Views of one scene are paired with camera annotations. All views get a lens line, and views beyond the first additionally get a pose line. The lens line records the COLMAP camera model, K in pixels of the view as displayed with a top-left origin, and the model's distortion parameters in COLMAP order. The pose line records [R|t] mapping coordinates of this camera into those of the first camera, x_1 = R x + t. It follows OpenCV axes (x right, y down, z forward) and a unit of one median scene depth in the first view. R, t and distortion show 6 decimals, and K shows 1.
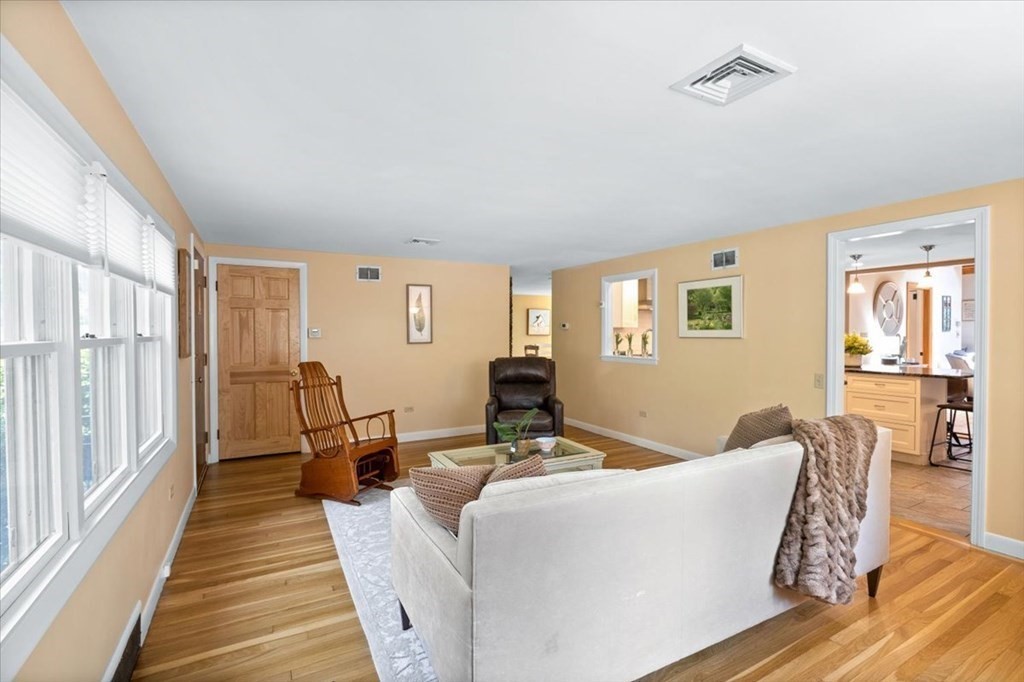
lens RADIAL K [[471.4, 0, 507.5], [0, 471.4, 337.8], [0, 0, 1]] dist [-0.000602, 0.000330]
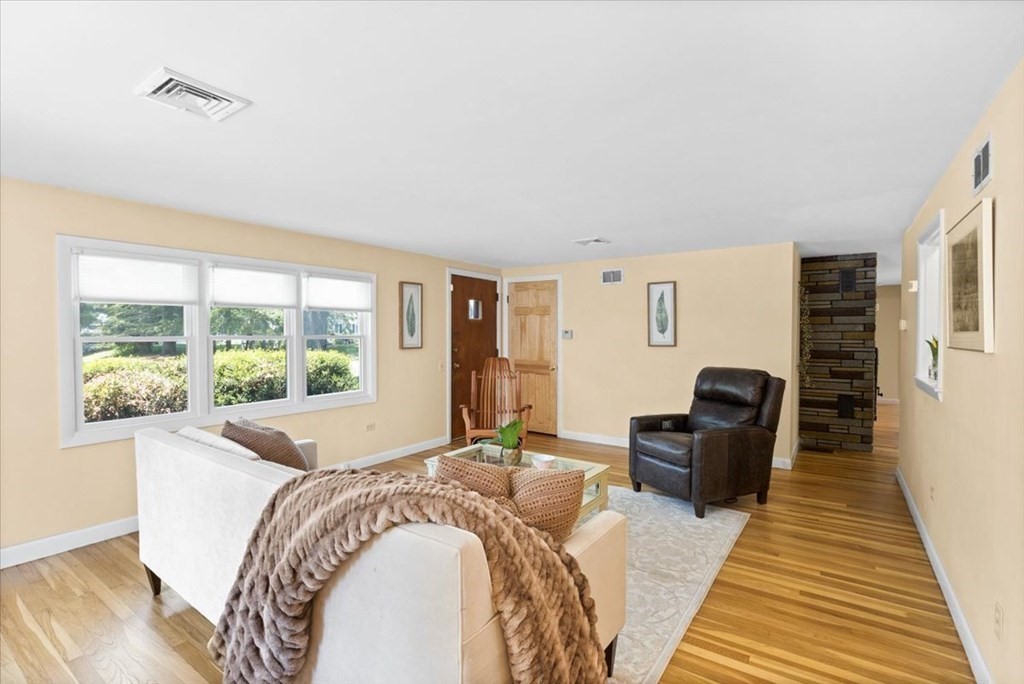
lens RADIAL K [[471.4, 0, 512.4], [0, 471.4, 337.5], [0, 0, 1]] dist [-0.000602, 0.000330]
pose [[0.459428, 0.011942, -0.888135, 0.553339], [-0.013928, 0.999884, 0.006240, -0.007767], [0.888106, 0.009503, 0.459540, 0.361758]]
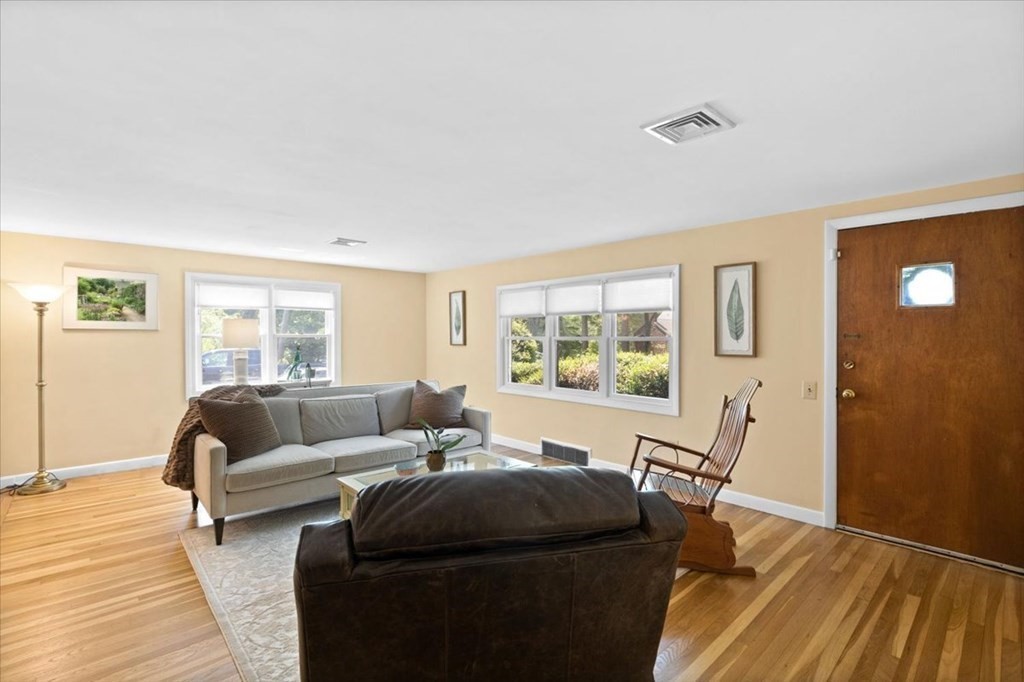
lens RADIAL K [[471.4, 0, 514.4], [0, 471.4, 339.9], [0, 0, 1]] dist [-0.000602, 0.000330]
pose [[-0.964506, 0.000862, -0.264058, 0.081455], [-0.005101, 0.999747, 0.021898, -0.014385], [0.264011, 0.022467, -0.964258, 1.226947]]
